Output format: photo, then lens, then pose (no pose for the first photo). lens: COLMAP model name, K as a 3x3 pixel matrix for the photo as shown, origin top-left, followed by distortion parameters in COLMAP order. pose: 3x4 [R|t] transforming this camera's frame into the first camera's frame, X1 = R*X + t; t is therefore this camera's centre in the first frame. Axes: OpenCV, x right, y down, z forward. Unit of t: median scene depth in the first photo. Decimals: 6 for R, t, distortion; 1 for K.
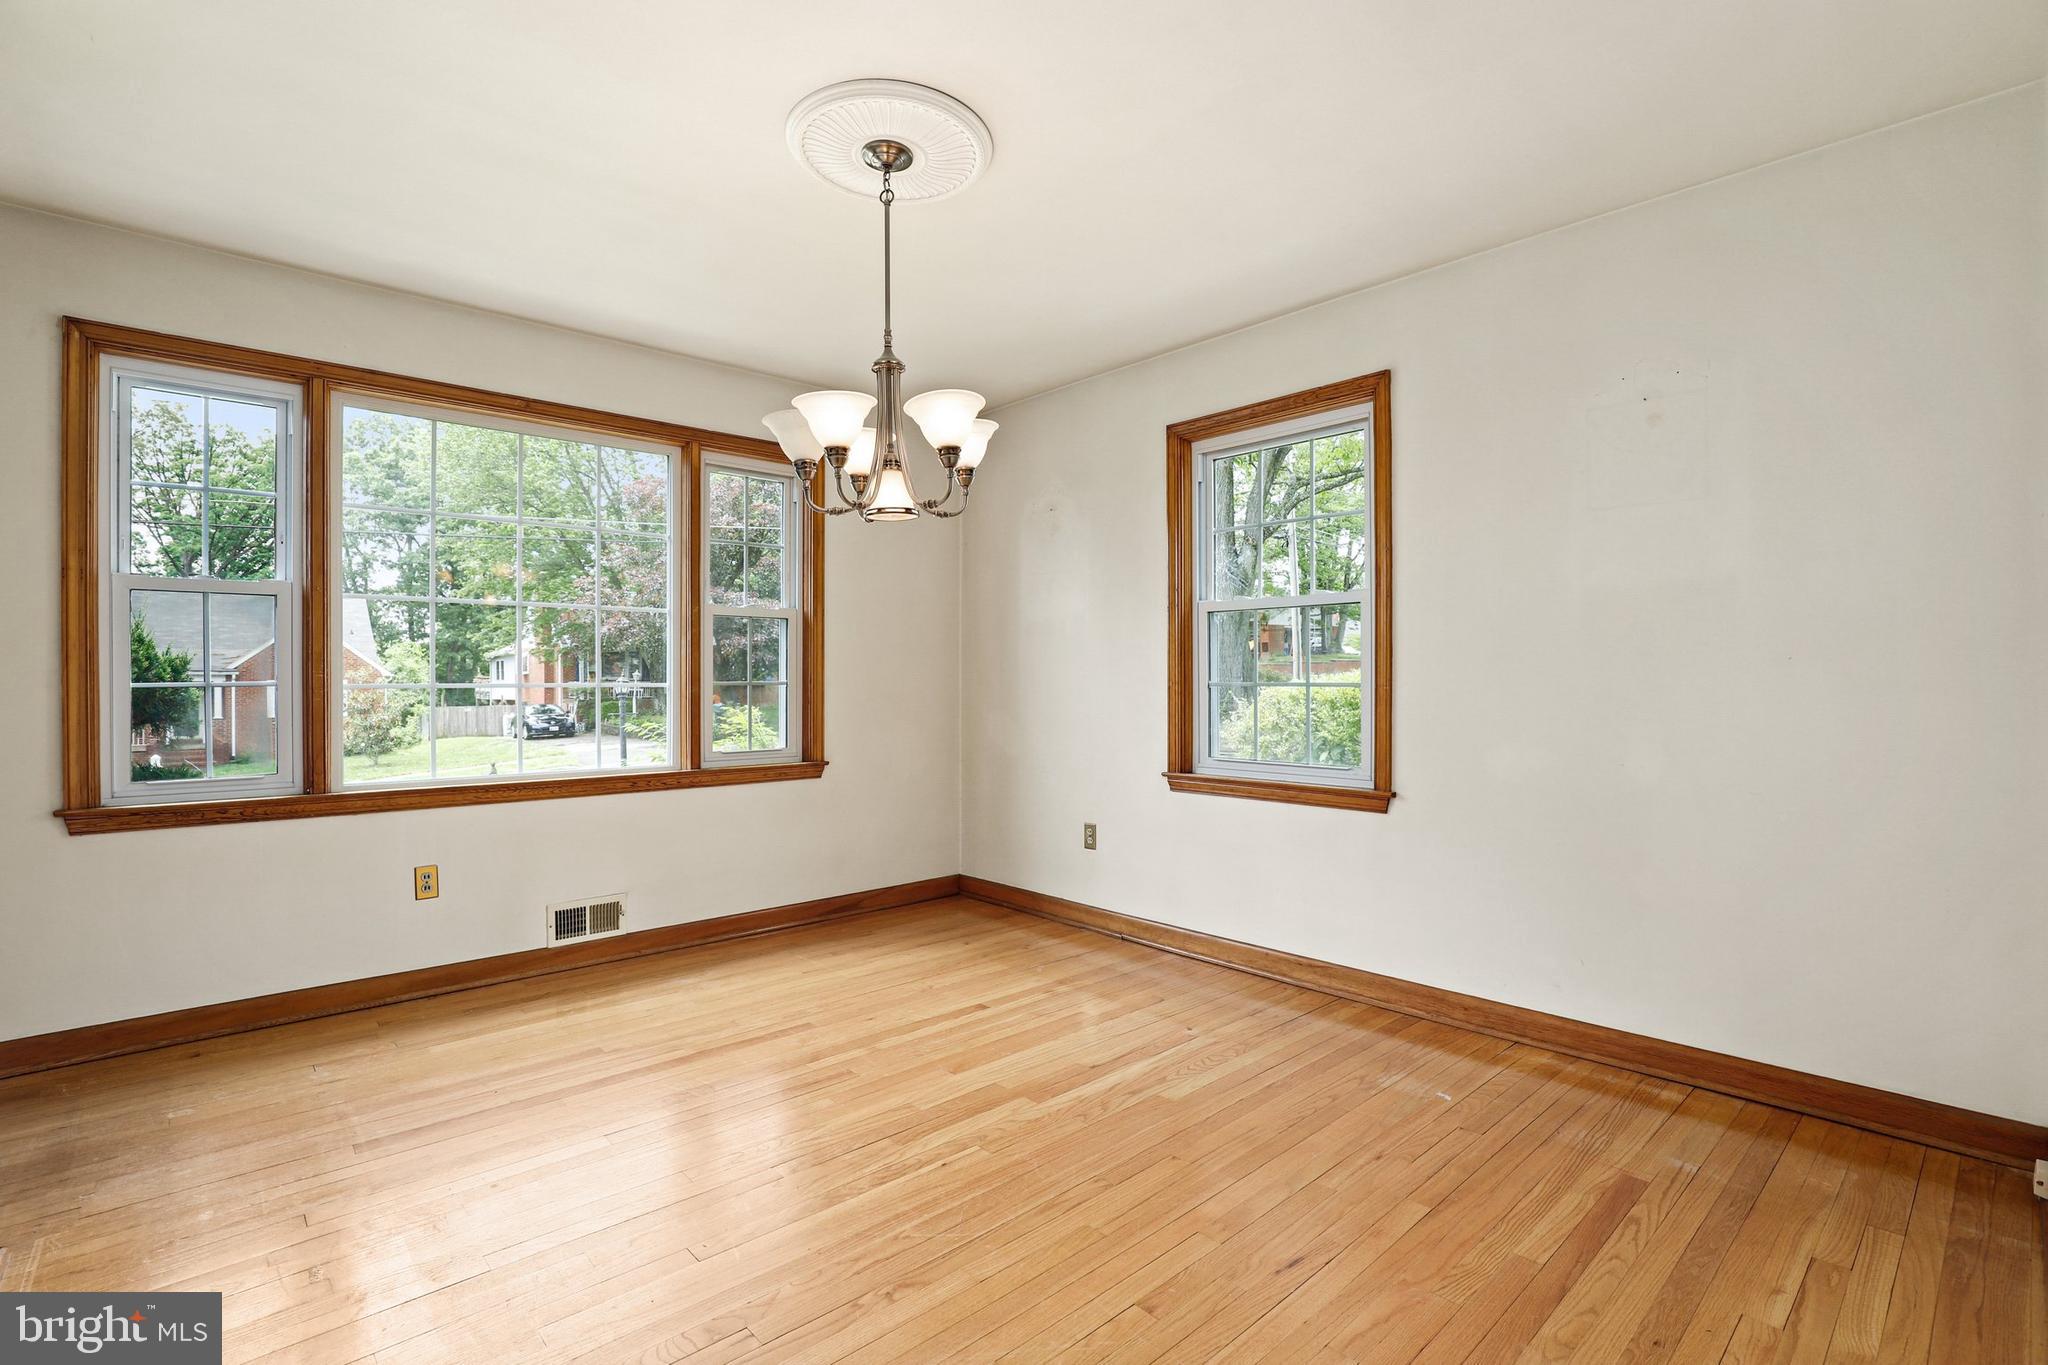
lens RADIAL K [[943.7, 0, 1002.9], [0, 943.7, 679.6], [0, 0, 1]] dist [-0.027988, 0.005351]
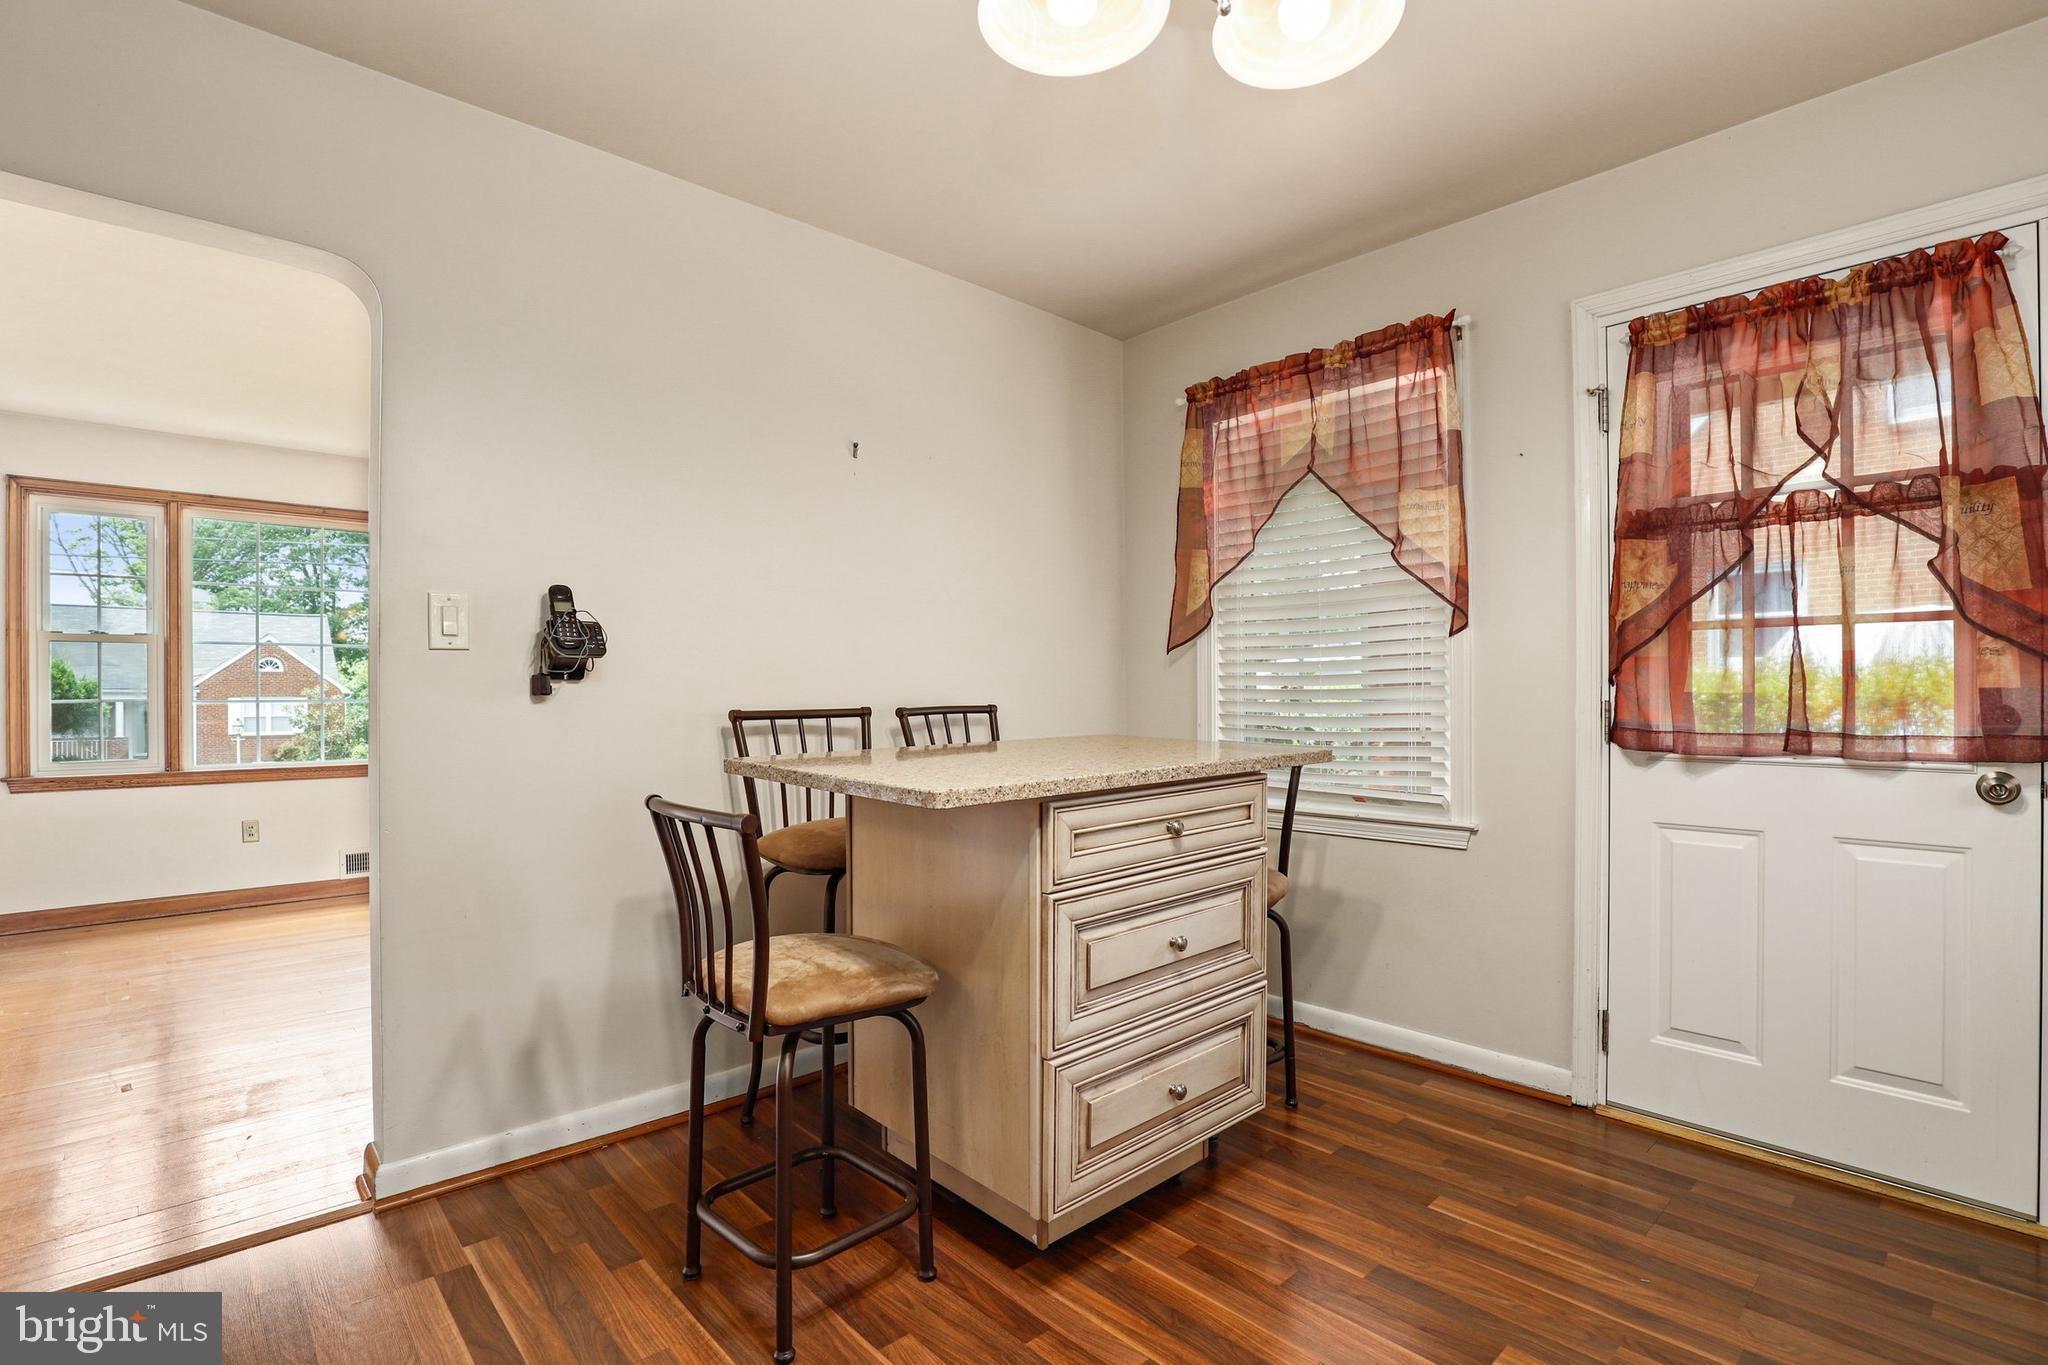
lens RADIAL K [[943.7, 0, 981.6], [0, 943.7, 689.2], [0, 0, 1]] dist [-0.027988, 0.005351]
pose [[0.999970, -0.004405, 0.006371, 0.578185], [0.004438, 0.999977, -0.005160, 0.000378], [-0.006348, 0.005188, 0.999966, -0.531604]]
